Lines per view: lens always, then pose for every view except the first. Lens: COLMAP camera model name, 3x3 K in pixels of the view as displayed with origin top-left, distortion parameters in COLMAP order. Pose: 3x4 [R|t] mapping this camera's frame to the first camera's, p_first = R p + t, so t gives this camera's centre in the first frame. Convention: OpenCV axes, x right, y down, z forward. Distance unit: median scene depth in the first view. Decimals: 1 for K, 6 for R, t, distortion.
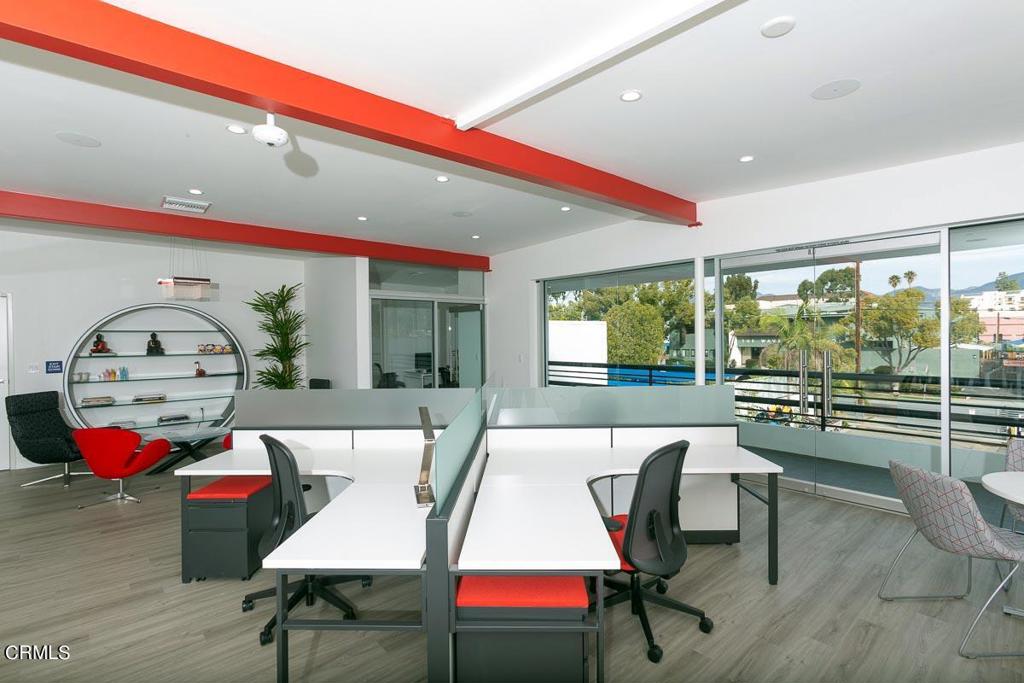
lens RADIAL K [[488.9, 0, 512.0], [0, 488.9, 341.5], [0, 0, 1]] dist [0.000235, 0.000829]
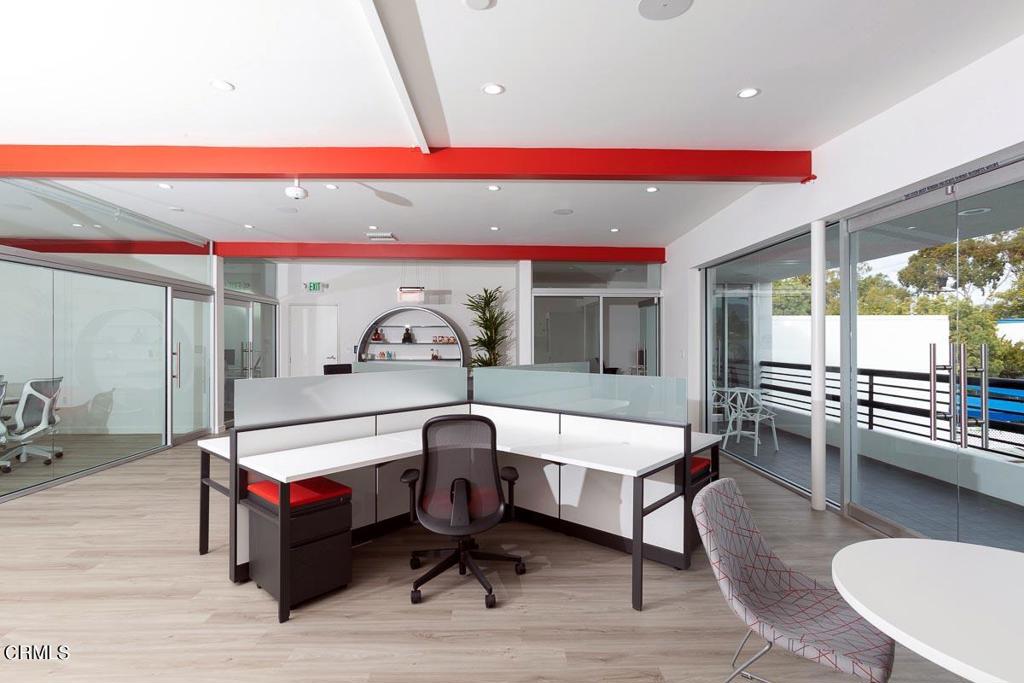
lens RADIAL K [[493.1, 0, 512.9], [0, 493.1, 340.3], [0, 0, 1]] dist [-0.002950, 0.000863]
pose [[0.769556, 0.010346, -0.638495, 0.401330], [-0.015348, 0.999880, -0.002298, 0.016995], [0.638394, 0.011568, 0.769622, 0.091012]]
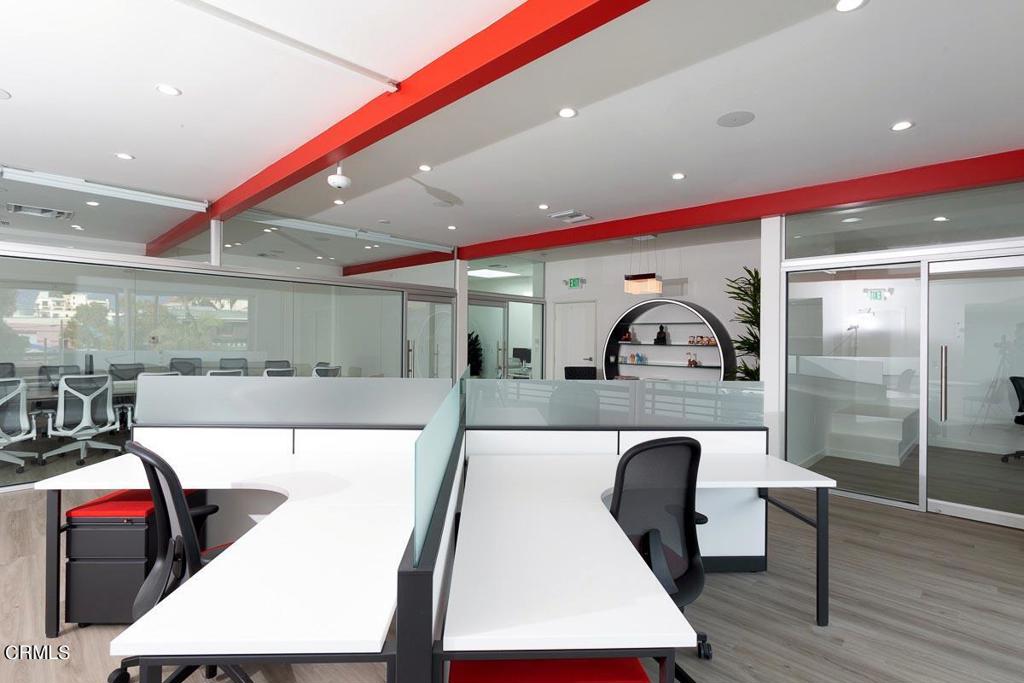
lens RADIAL K [[496.7, 0, 513.3], [0, 496.7, 340.8], [0, 0, 1]] dist [-0.010144, 0.000879]
pose [[0.077487, 0.016717, -0.996853, 0.388306], [-0.020899, 0.999667, 0.015139, 0.008072], [0.996774, 0.019660, 0.077811, 0.543035]]
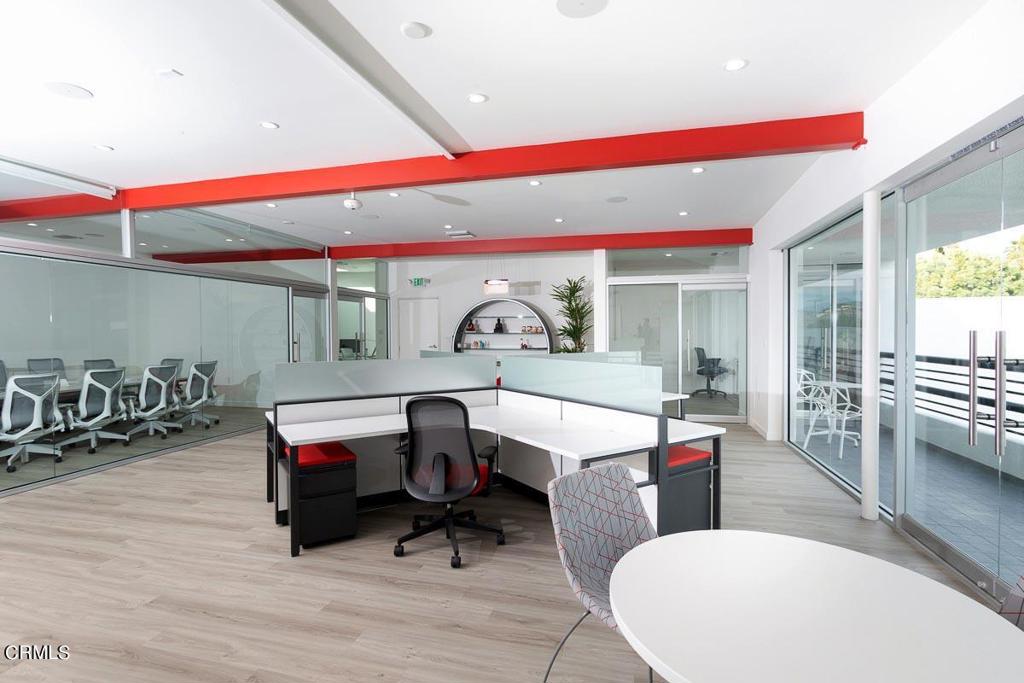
lens RADIAL K [[496.7, 0, 513.3], [0, 496.7, 340.8], [0, 0, 1]] dist [-0.010144, 0.000879]
pose [[0.562922, 0.024102, -0.826159, 0.526603], [-0.008850, 0.999693, 0.023135, 0.015174], [0.826463, -0.005712, 0.562962, 0.175131]]
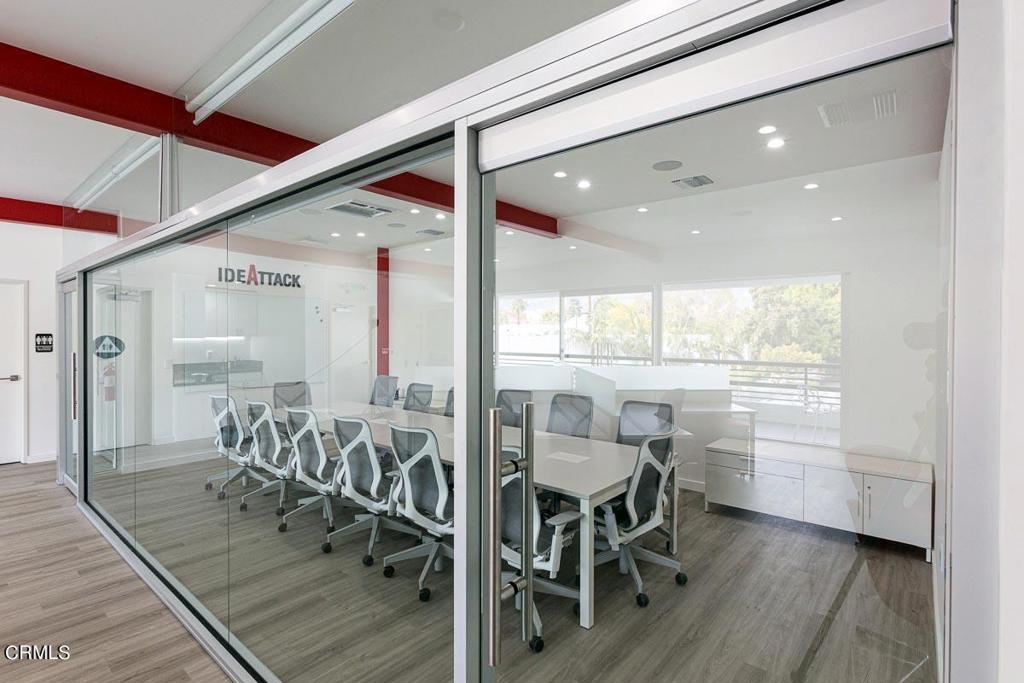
lens RADIAL K [[493.1, 0, 512.9], [0, 493.1, 340.3], [0, 0, 1]] dist [-0.002950, 0.000863]
pose [[-0.988476, 0.010840, -0.150991, -0.690660], [0.007126, 0.999659, 0.025119, 0.000949], [0.151212, 0.023754, -0.988216, 0.579527]]
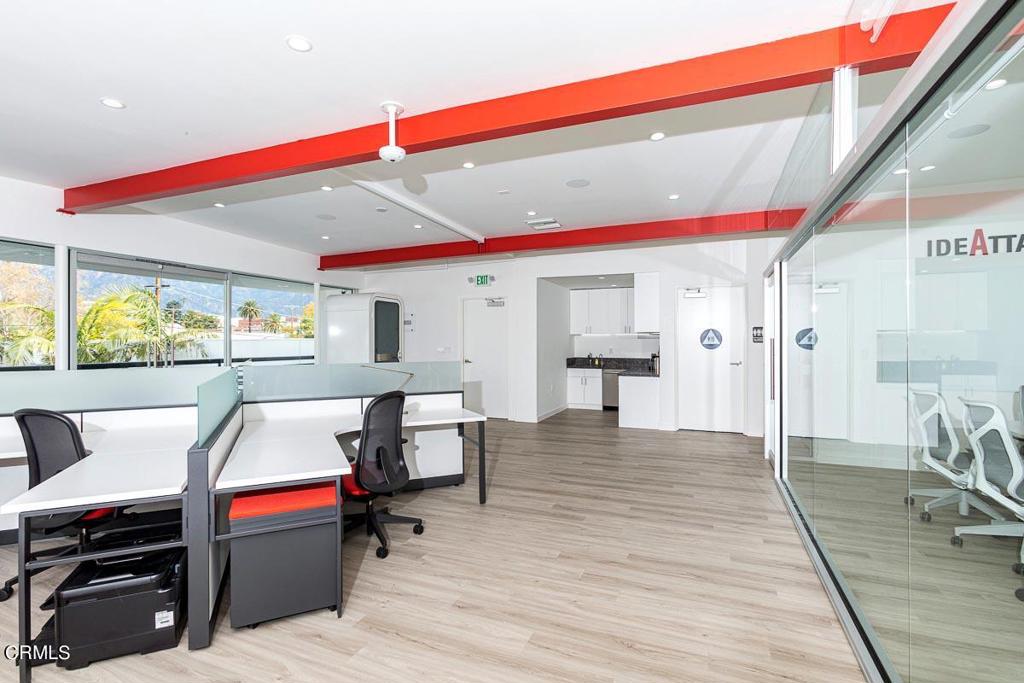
lens RADIAL K [[486.7, 0, 508.2], [0, 486.7, 341.4], [0, 0, 1]] dist [-0.018740, 0.012754]
pose [[-0.436339, 0.015268, 0.899653, -0.673867], [0.018476, 0.999797, -0.008006, 0.032360], [-0.899593, 0.013129, -0.436533, 0.495036]]
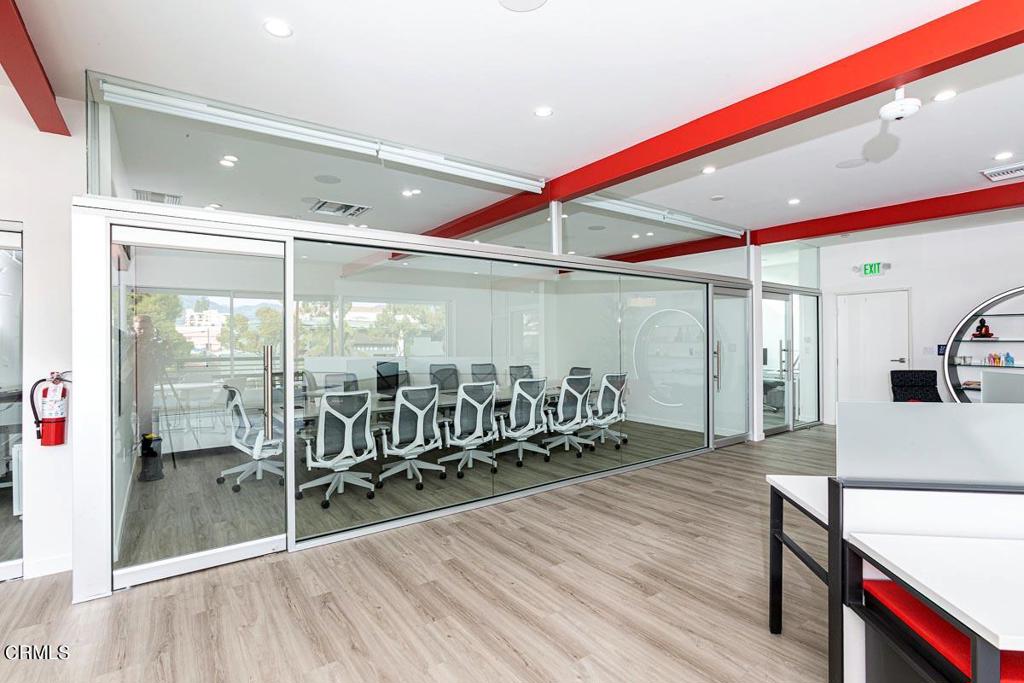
lens RADIAL K [[488.9, 0, 512.0], [0, 488.9, 341.5], [0, 0, 1]] dist [0.000235, 0.000829]
pose [[-0.095012, 0.011713, -0.995407, 0.228171], [-0.001854, 0.999927, 0.011943, 0.019378], [0.995474, 0.002980, -0.094983, 0.116530]]
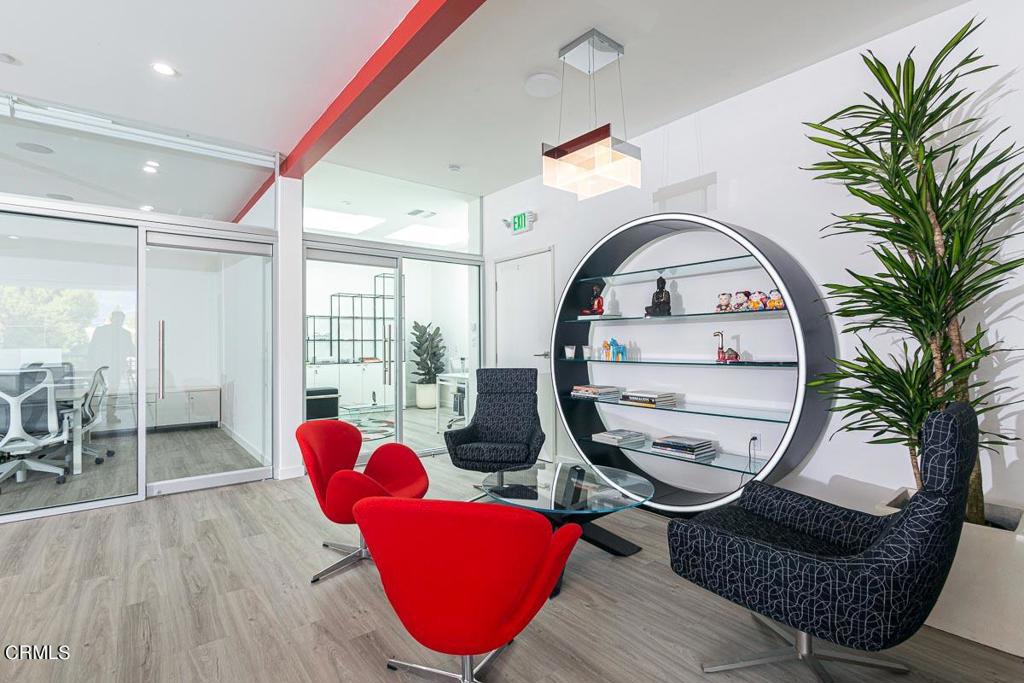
lens RADIAL K [[499.9, 0, 507.7], [0, 499.9, 337.8], [0, 0, 1]] dist [-0.003435, 0.000433]
pose [[-0.063933, -0.004105, -0.997946, -0.167089], [-0.000394, 0.999992, -0.004089, 0.049226], [0.997954, 0.000132, -0.063934, 0.835816]]
